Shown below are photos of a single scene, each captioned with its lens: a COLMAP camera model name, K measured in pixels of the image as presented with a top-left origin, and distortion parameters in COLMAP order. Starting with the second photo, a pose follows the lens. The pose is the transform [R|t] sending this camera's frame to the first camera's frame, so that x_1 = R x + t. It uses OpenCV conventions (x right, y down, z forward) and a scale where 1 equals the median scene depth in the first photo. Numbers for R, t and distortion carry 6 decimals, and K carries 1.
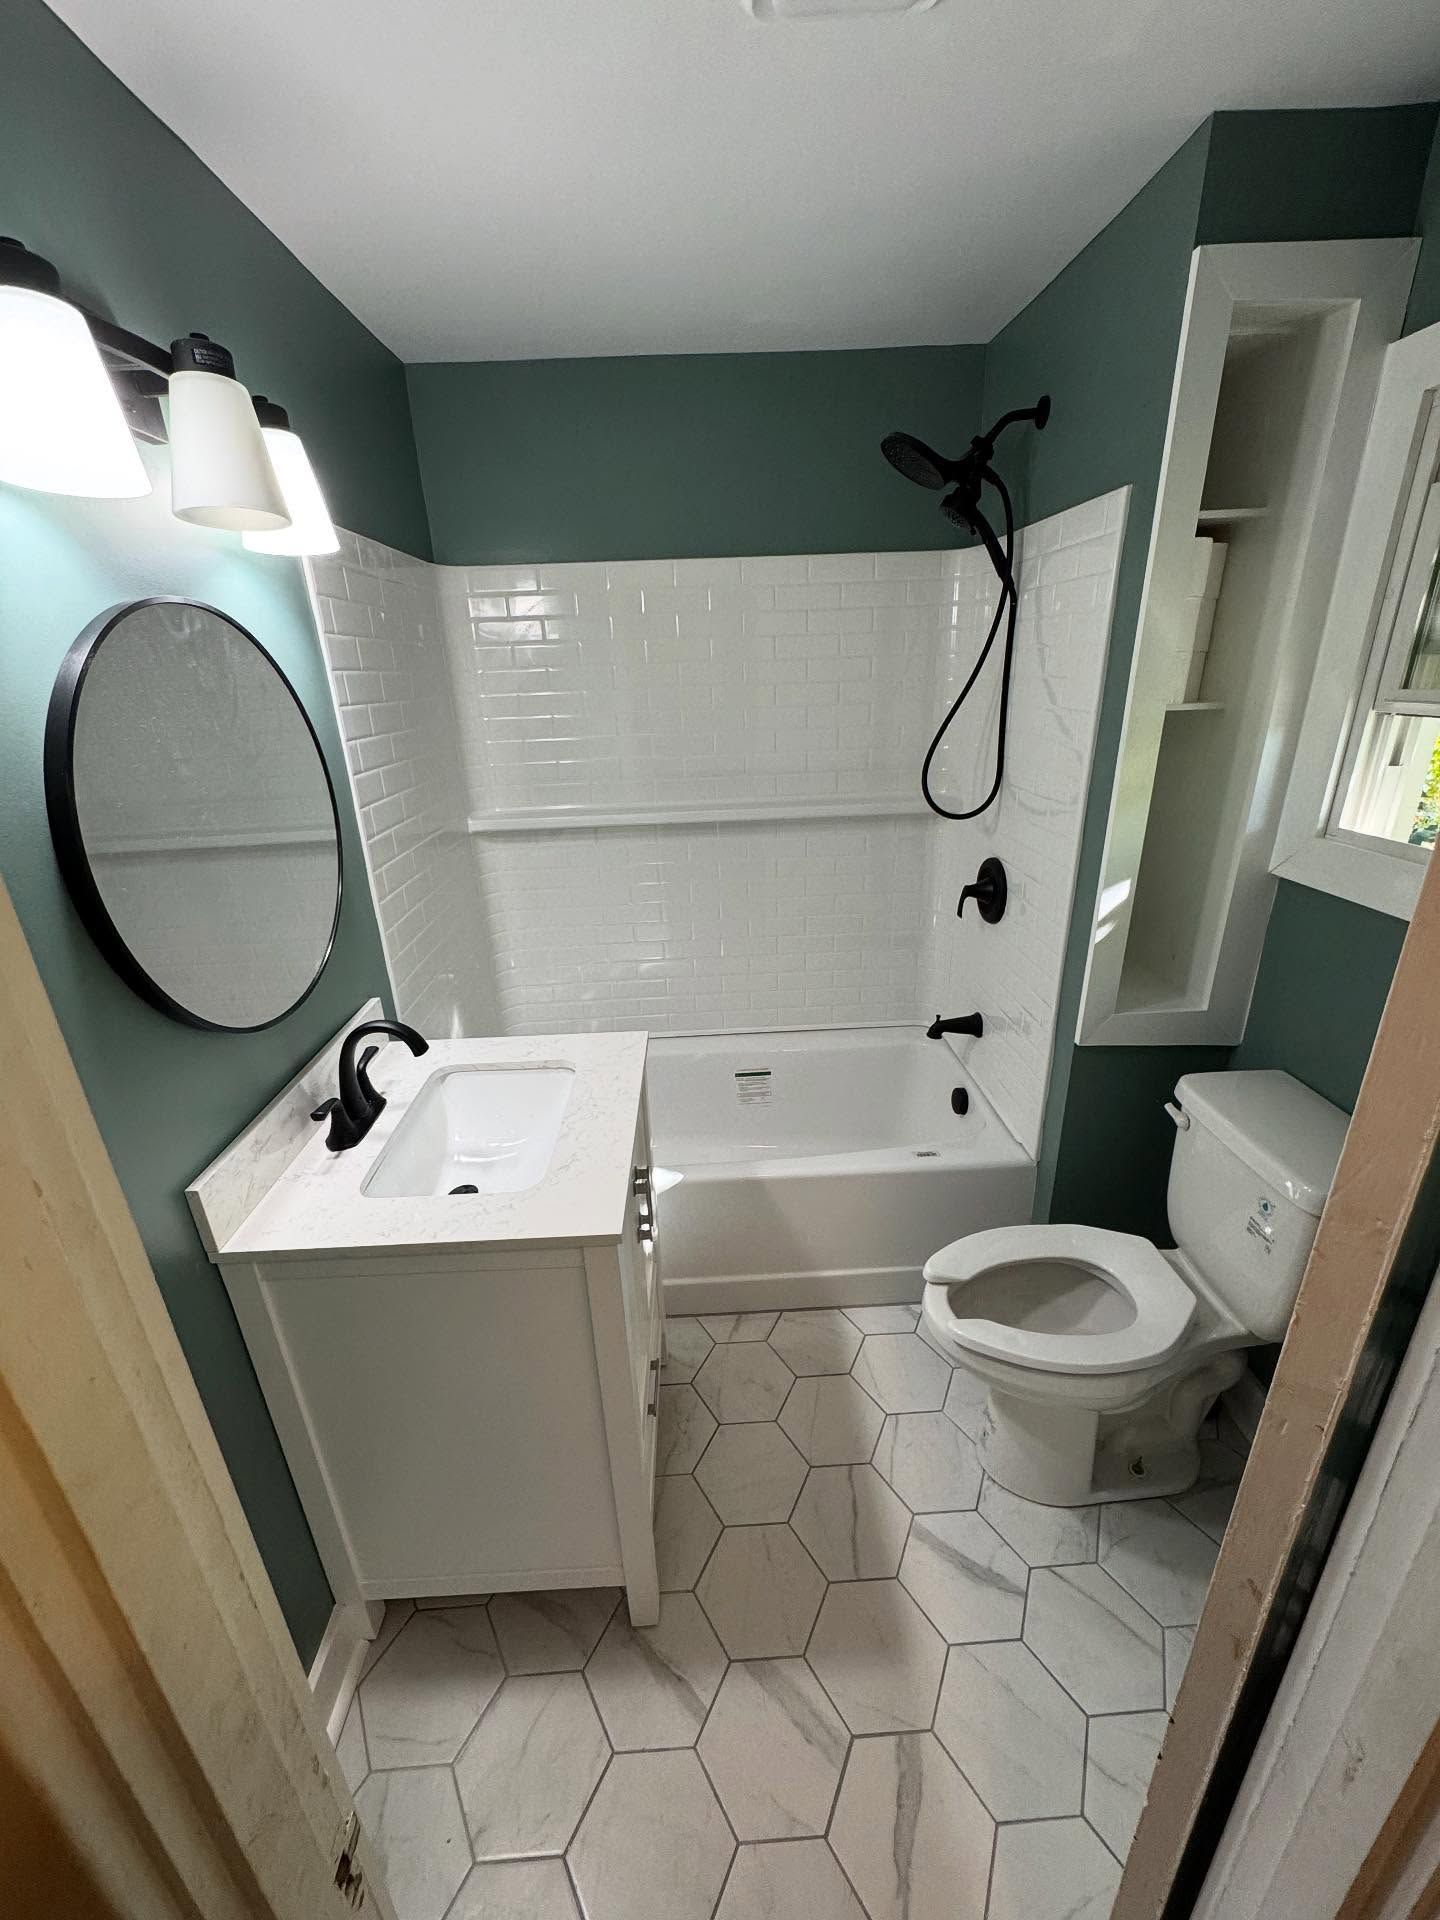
lens RADIAL K [[765.3, 0, 720.0], [0, 765.3, 960.0], [0, 0, 1]] dist [-0.001516, 0.000216]
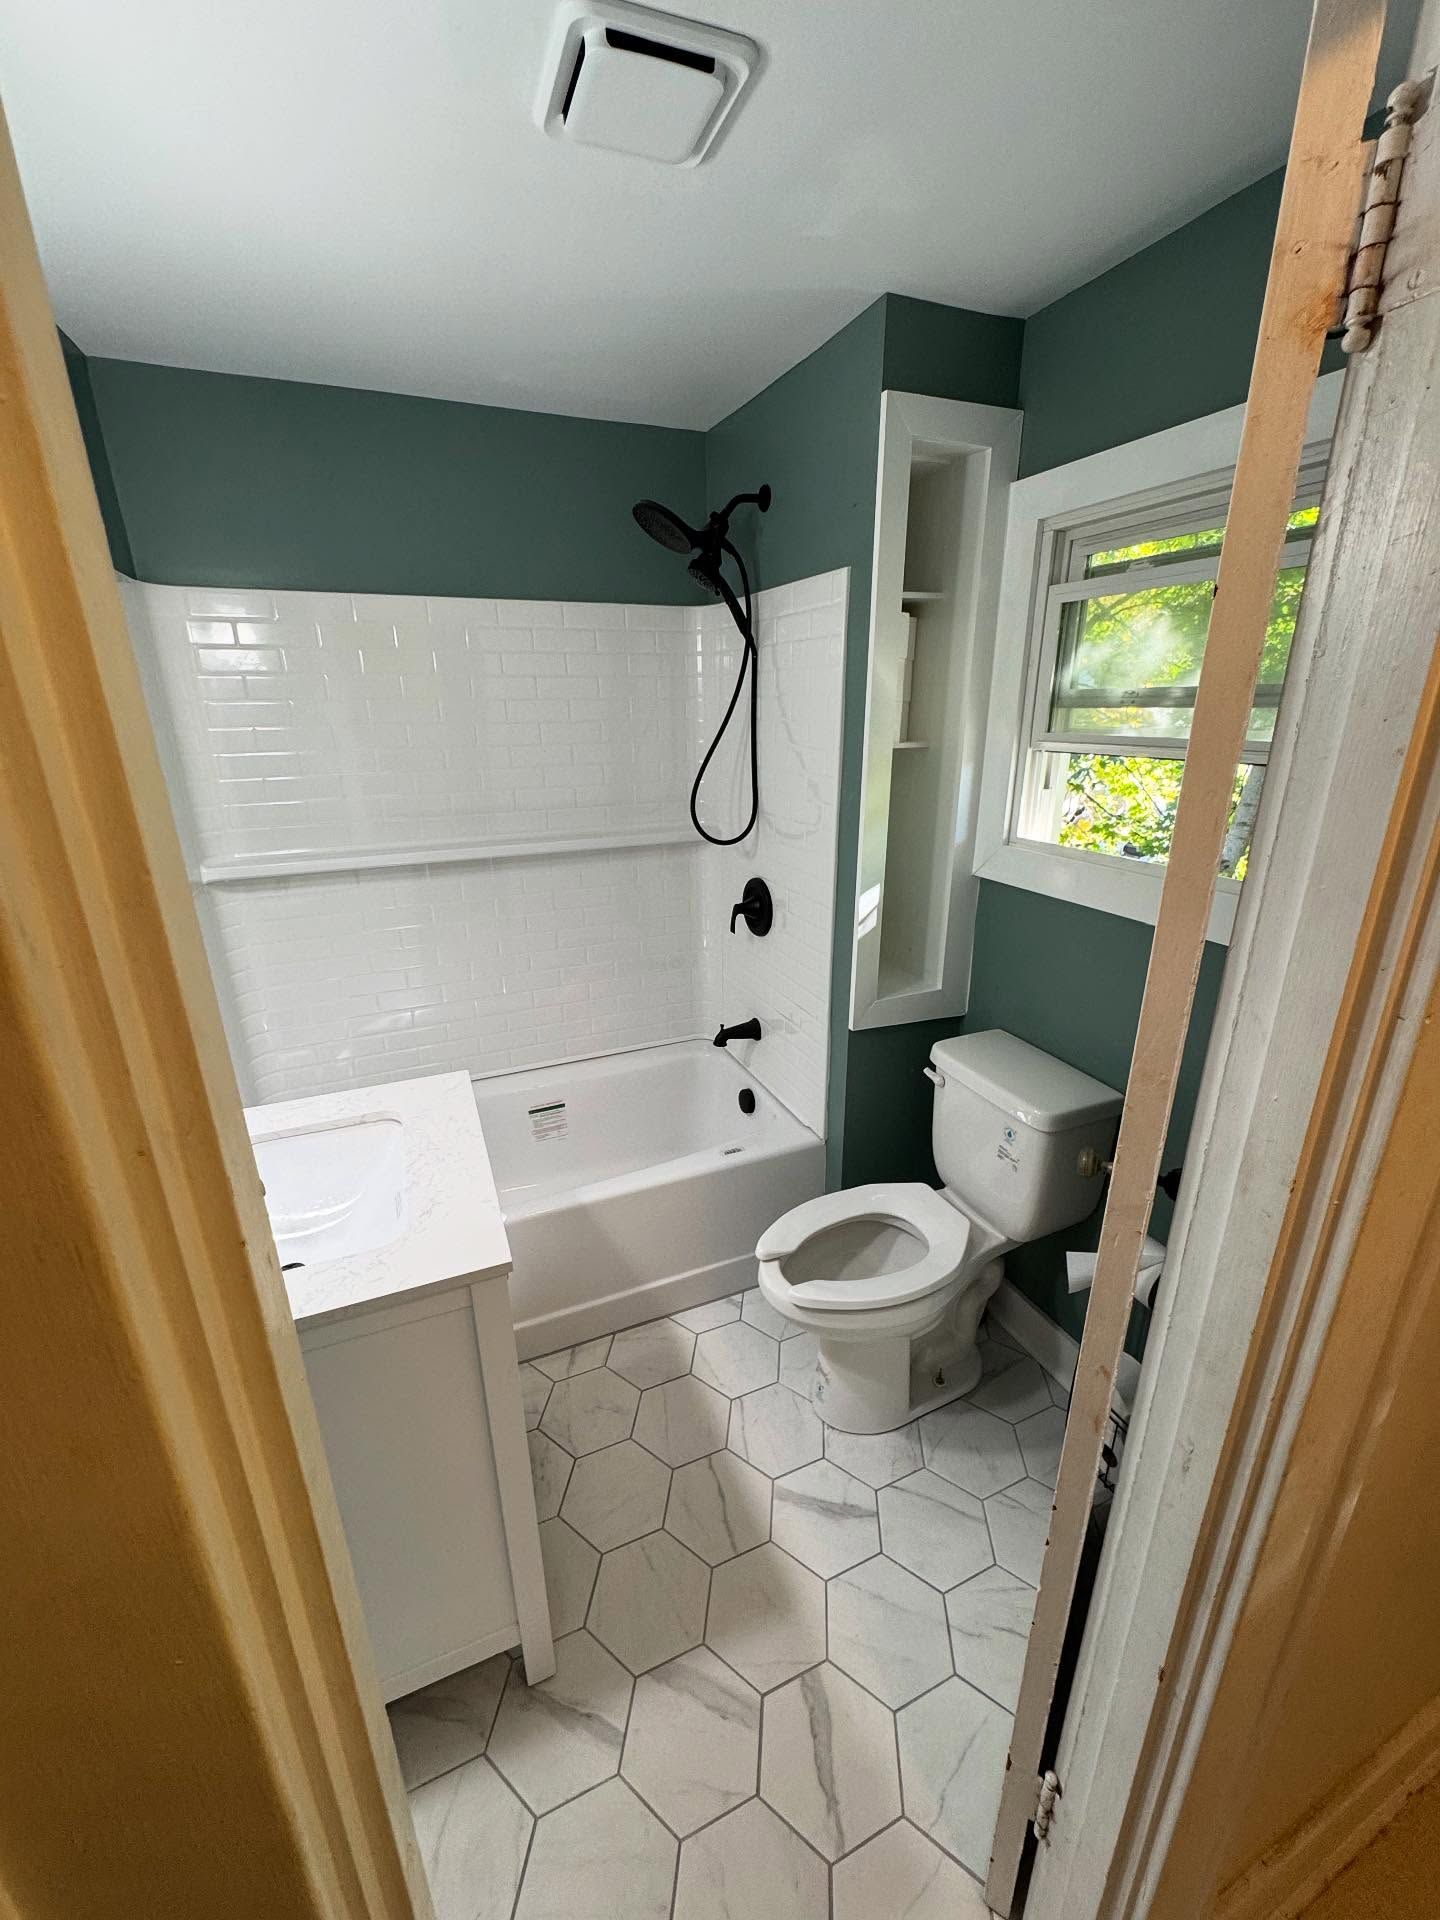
lens RADIAL K [[765.3, 0, 720.0], [0, 765.3, 960.0], [0, 0, 1]] dist [-0.001516, 0.000216]
pose [[0.933372, -0.091633, 0.347015, -0.120545], [0.108388, 0.993681, -0.029143, 0.017287], [-0.342152, 0.064813, 0.937407, -0.034295]]
